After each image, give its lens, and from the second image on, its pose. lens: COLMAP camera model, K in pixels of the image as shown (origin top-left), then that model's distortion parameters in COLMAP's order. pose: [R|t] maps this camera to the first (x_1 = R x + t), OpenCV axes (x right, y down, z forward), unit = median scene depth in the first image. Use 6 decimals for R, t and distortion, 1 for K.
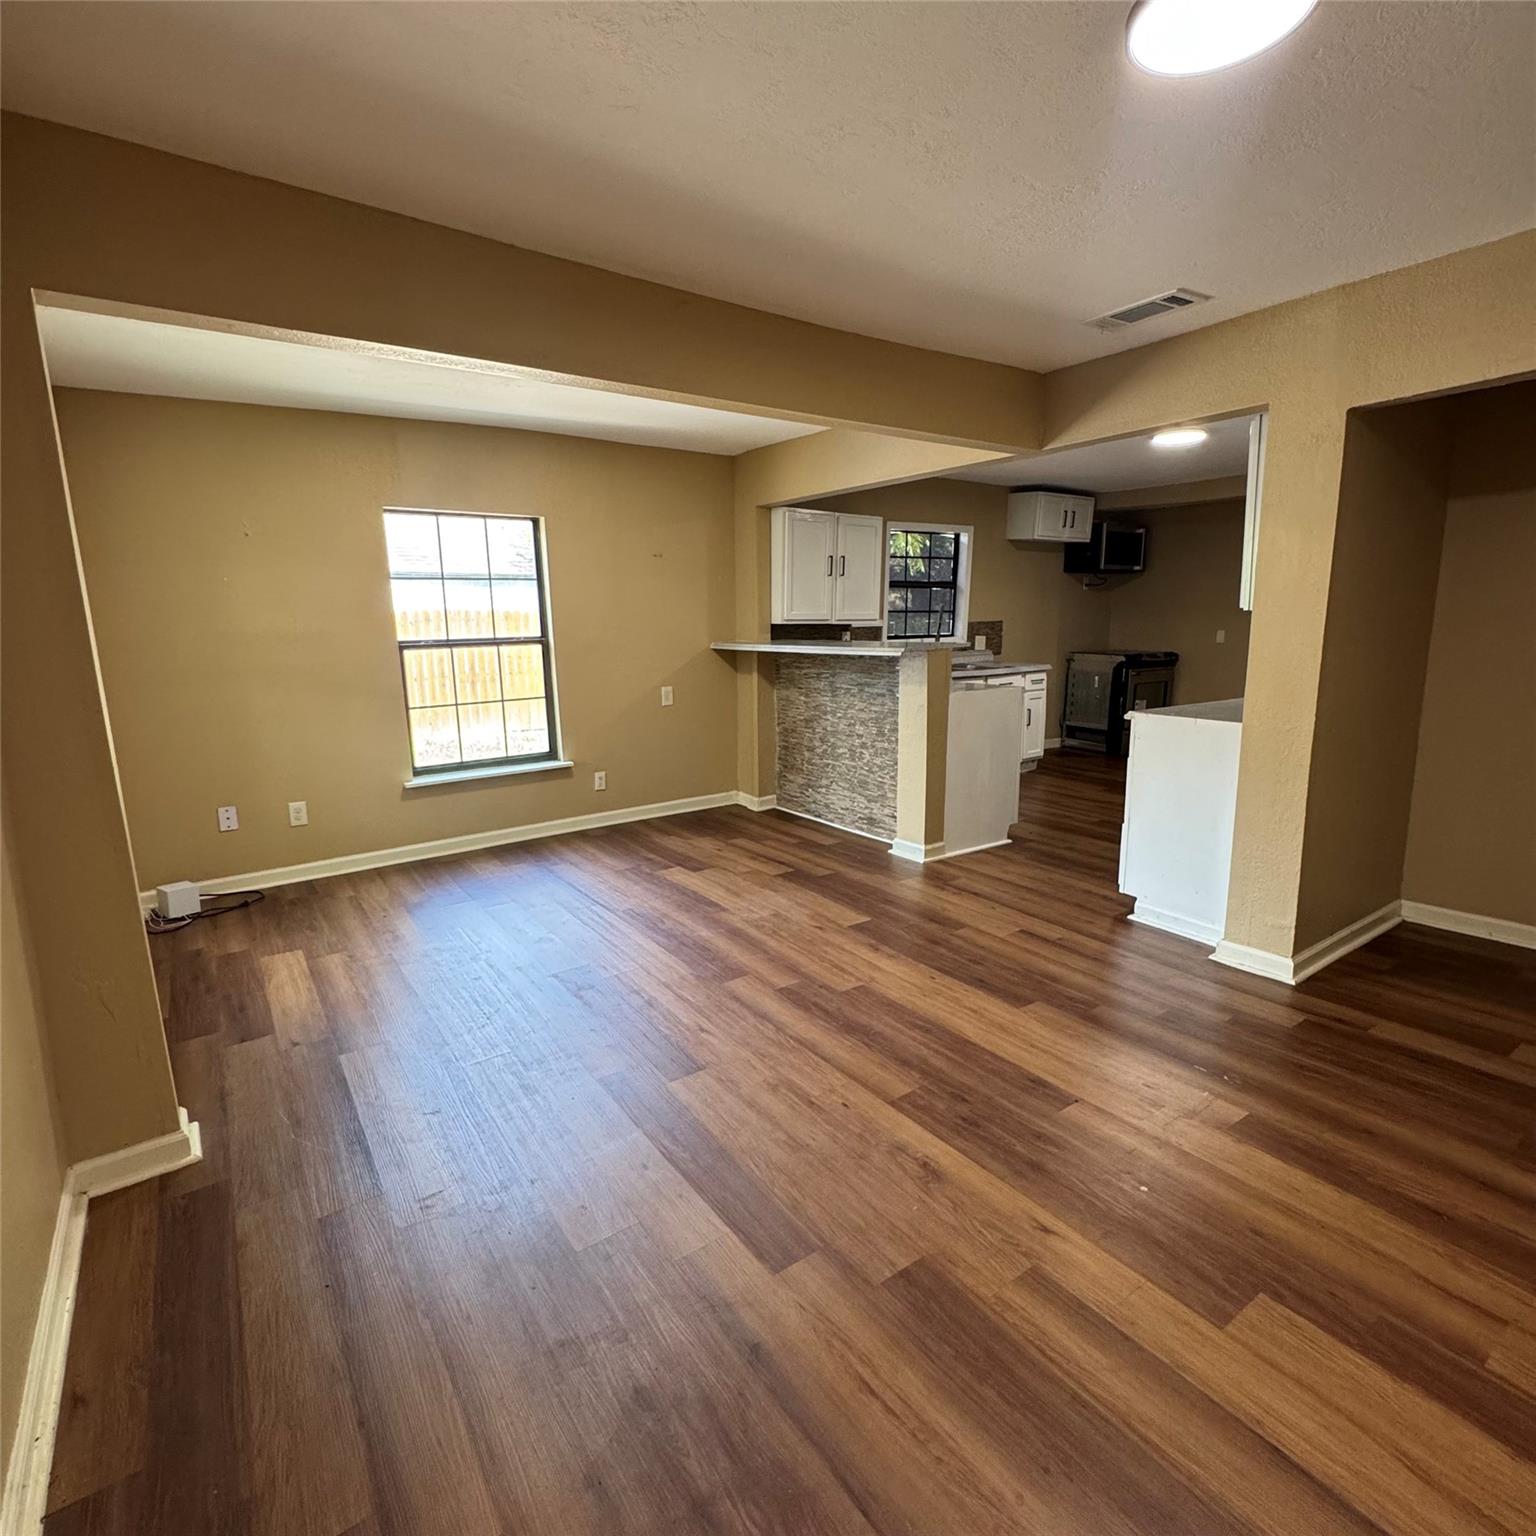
lens RADIAL K [[821.5, 0, 770.8], [0, 821.5, 770.2], [0, 0, 1]] dist [-0.006048, 0.002075]
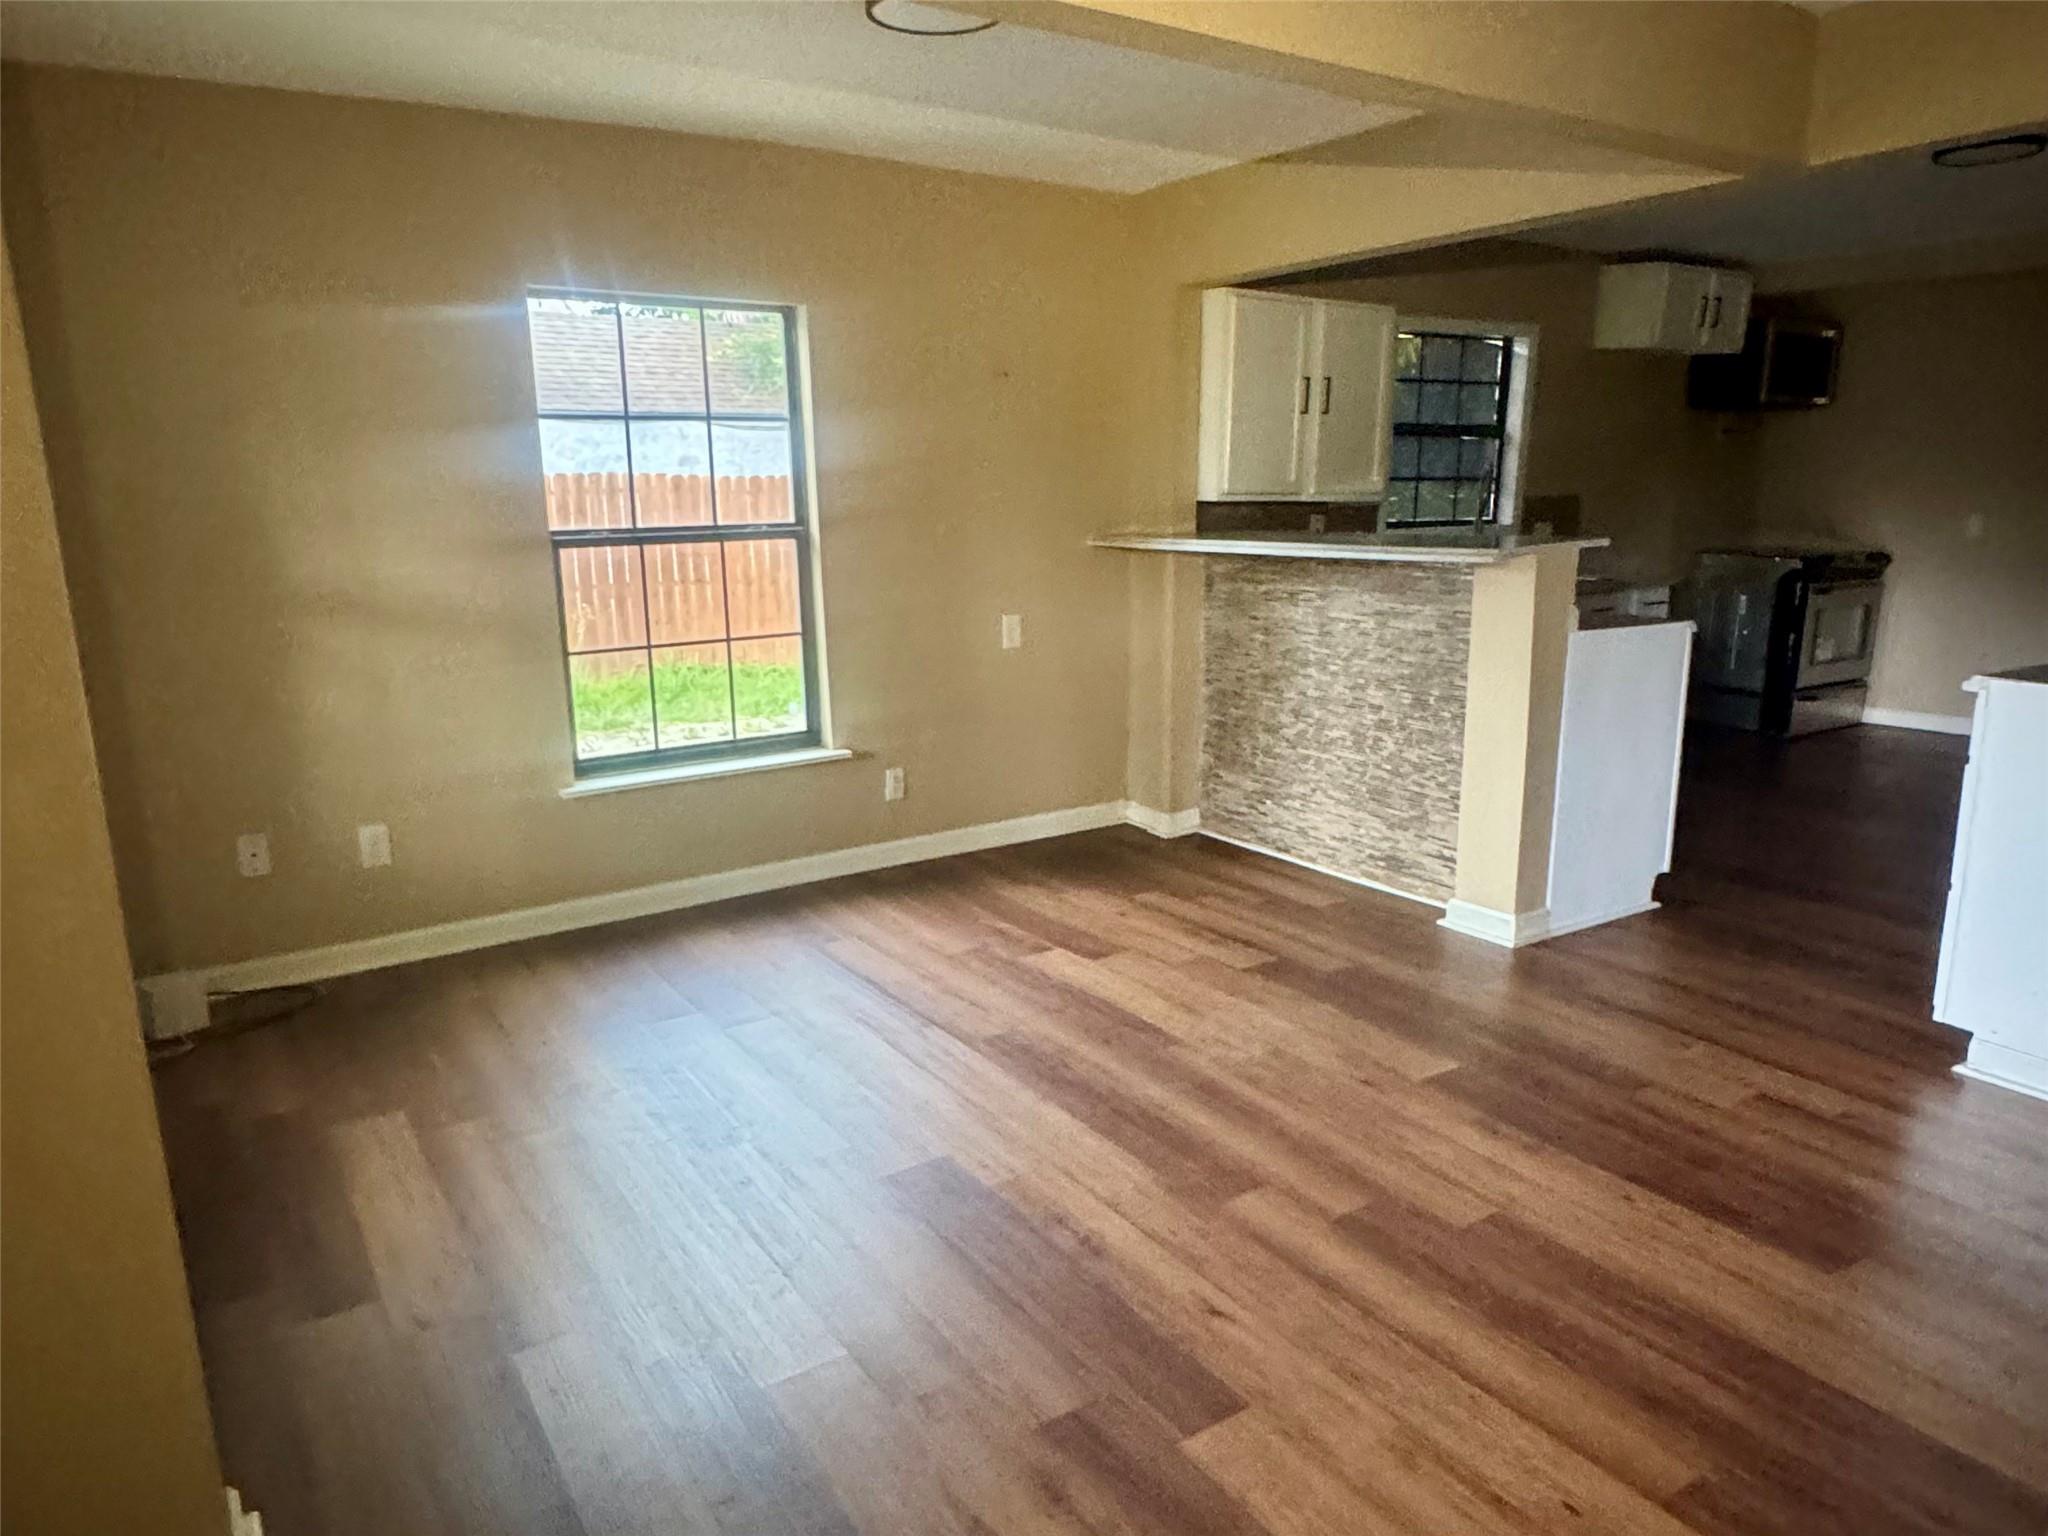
lens RADIAL K [[1349.9, 0, 1027.0], [0, 1349.9, 770.3], [0, 0, 1]] dist [-0.001279, -0.001740]
pose [[0.999450, 0.008758, -0.031988, -0.104512], [-0.007998, 0.999685, 0.023803, -0.021688], [0.032187, -0.023534, 0.999205, 0.102714]]
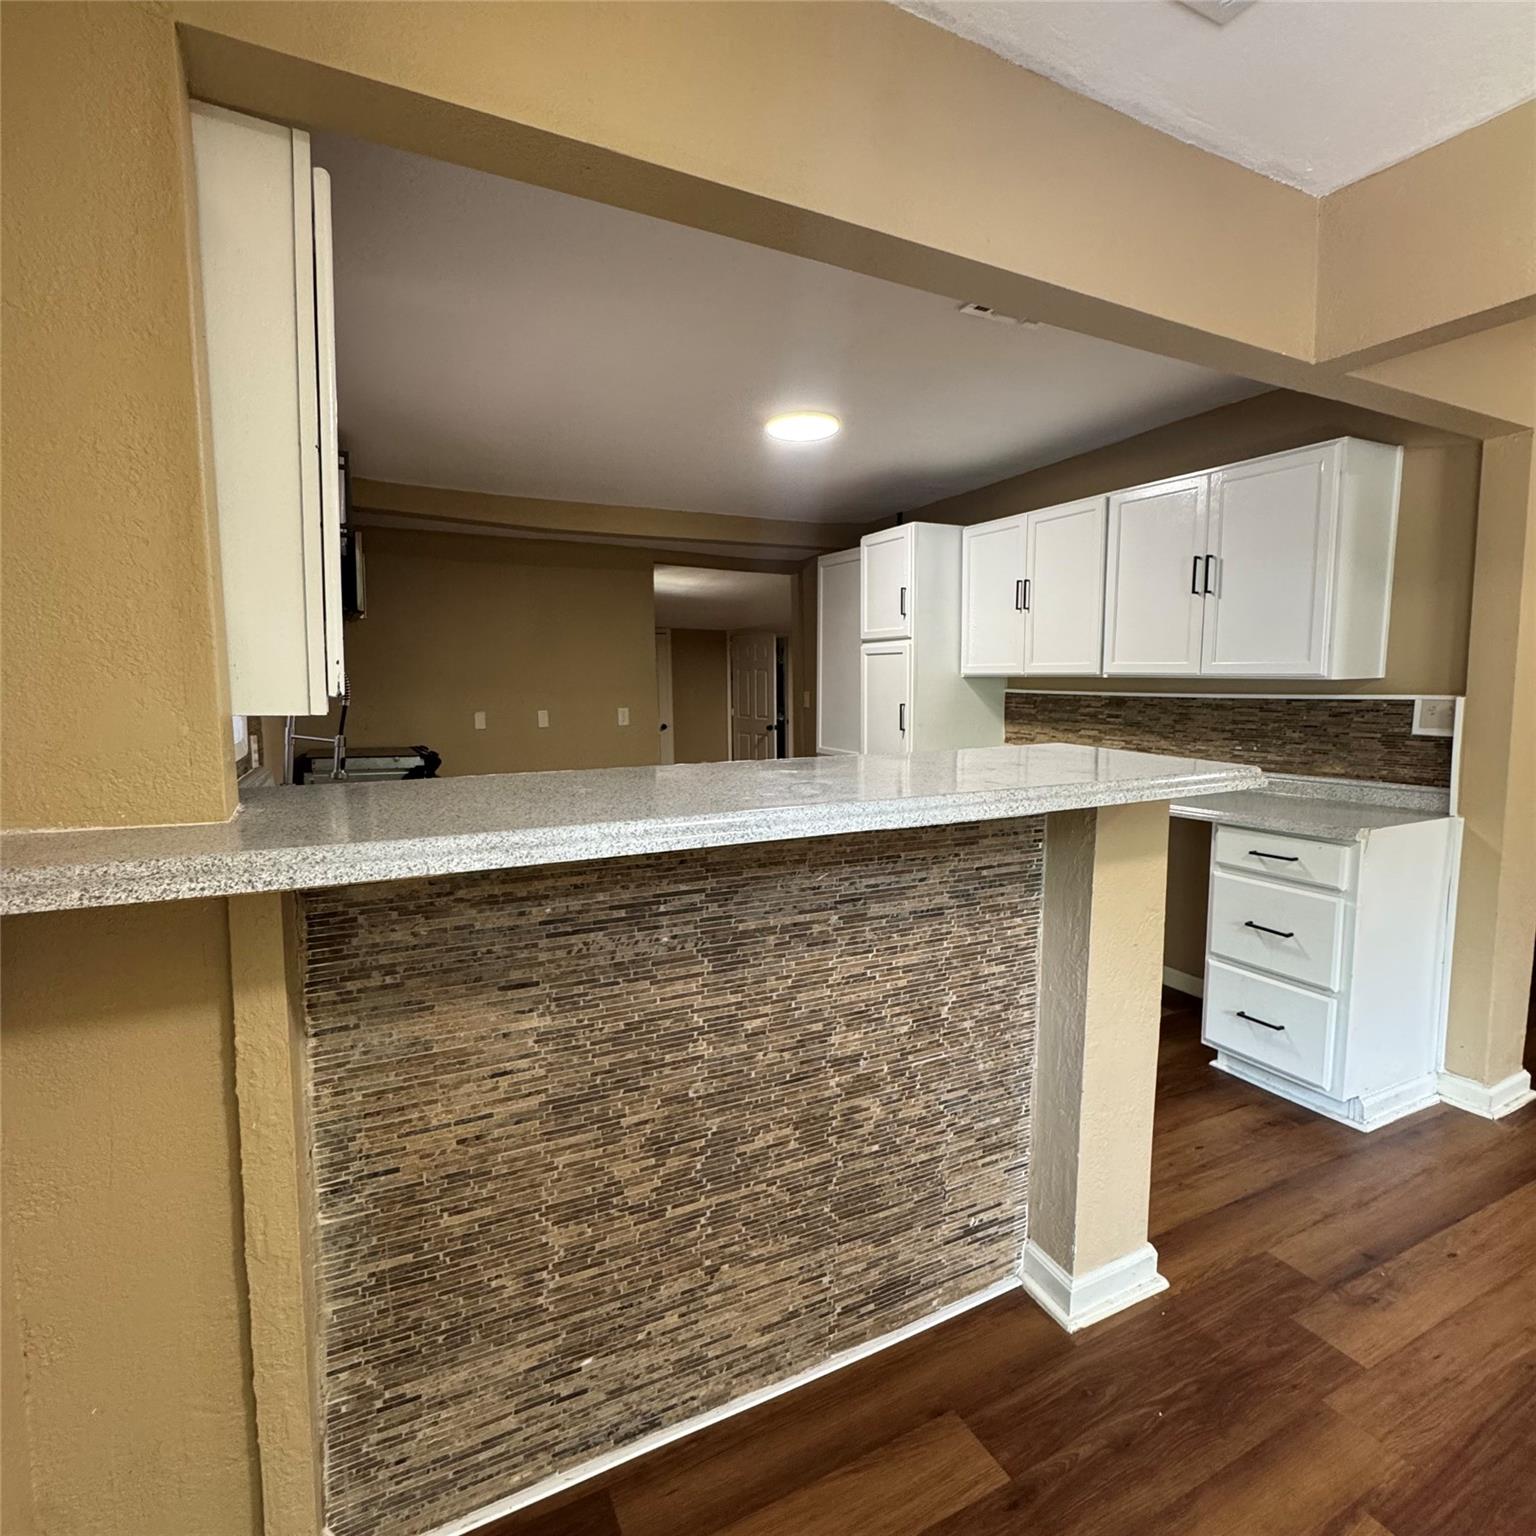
lens RADIAL K [[821.5, 0, 771.0], [0, 821.5, 762.6], [0, 0, 1]] dist [-0.006048, 0.002075]
pose [[0.145699, -0.081791, 0.985942, -0.214718], [0.185488, 0.981162, 0.053984, -0.193889], [-0.971785, 0.175015, 0.158126, 1.058841]]
